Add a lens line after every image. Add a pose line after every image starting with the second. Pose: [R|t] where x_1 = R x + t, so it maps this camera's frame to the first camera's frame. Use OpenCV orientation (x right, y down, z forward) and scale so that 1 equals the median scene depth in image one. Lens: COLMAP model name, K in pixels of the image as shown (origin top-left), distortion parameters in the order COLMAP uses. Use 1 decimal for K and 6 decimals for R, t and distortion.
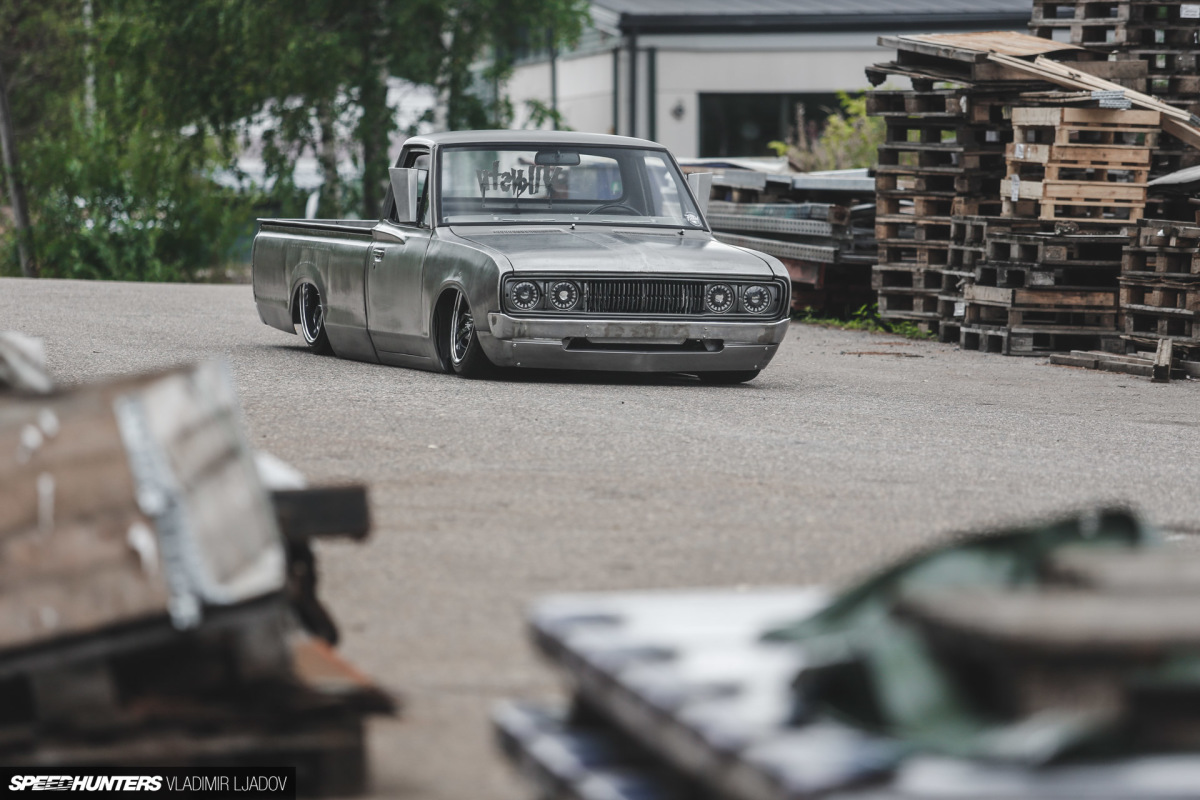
lens RADIAL K [[6854.2, 0, 595.7], [0, 6854.2, 391.6], [0, 0, 1]] dist [3.231607, 0.000000]
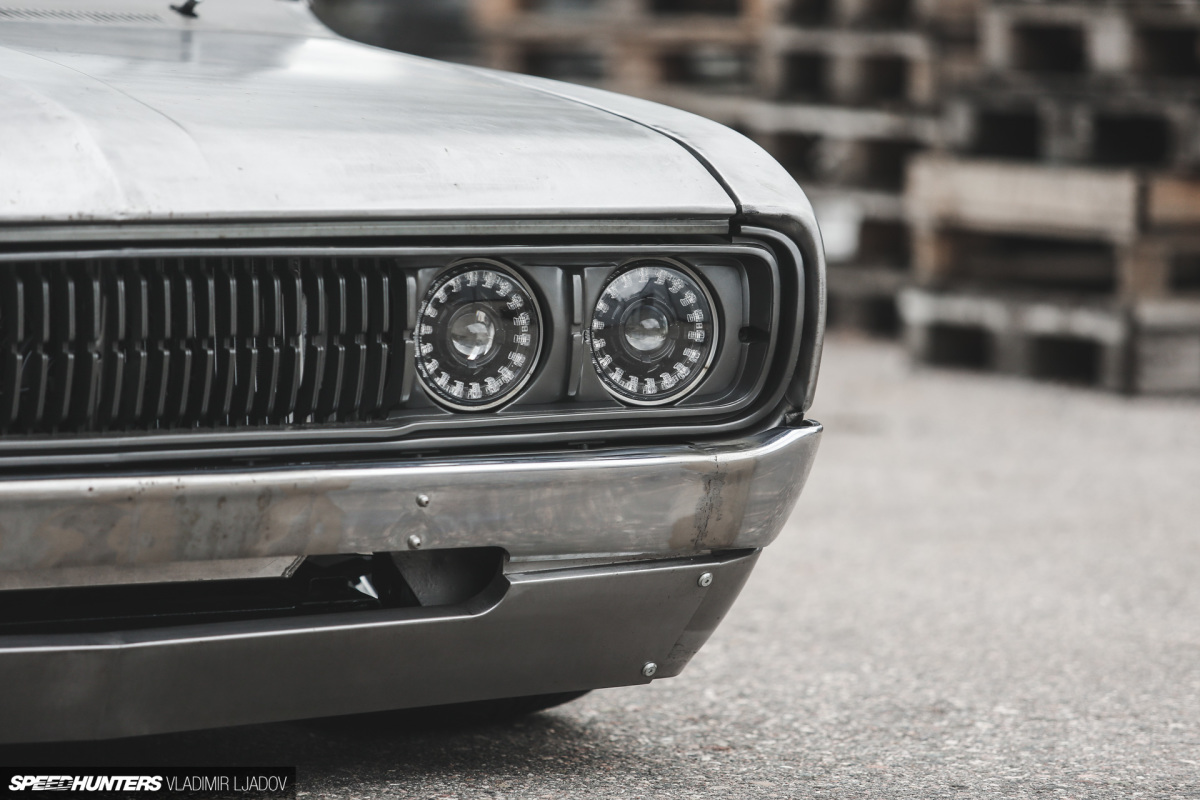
lens RADIAL K [[6854.2, 0, 598.7], [0, 6854.2, 397.3], [0, 0, 1]] dist [3.231607, 0.000000]
pose [[0.988501, -0.032788, 0.147616, -0.006629], [0.027889, 0.998993, 0.035135, -0.016434], [-0.148619, -0.030614, 0.988420, 0.708772]]
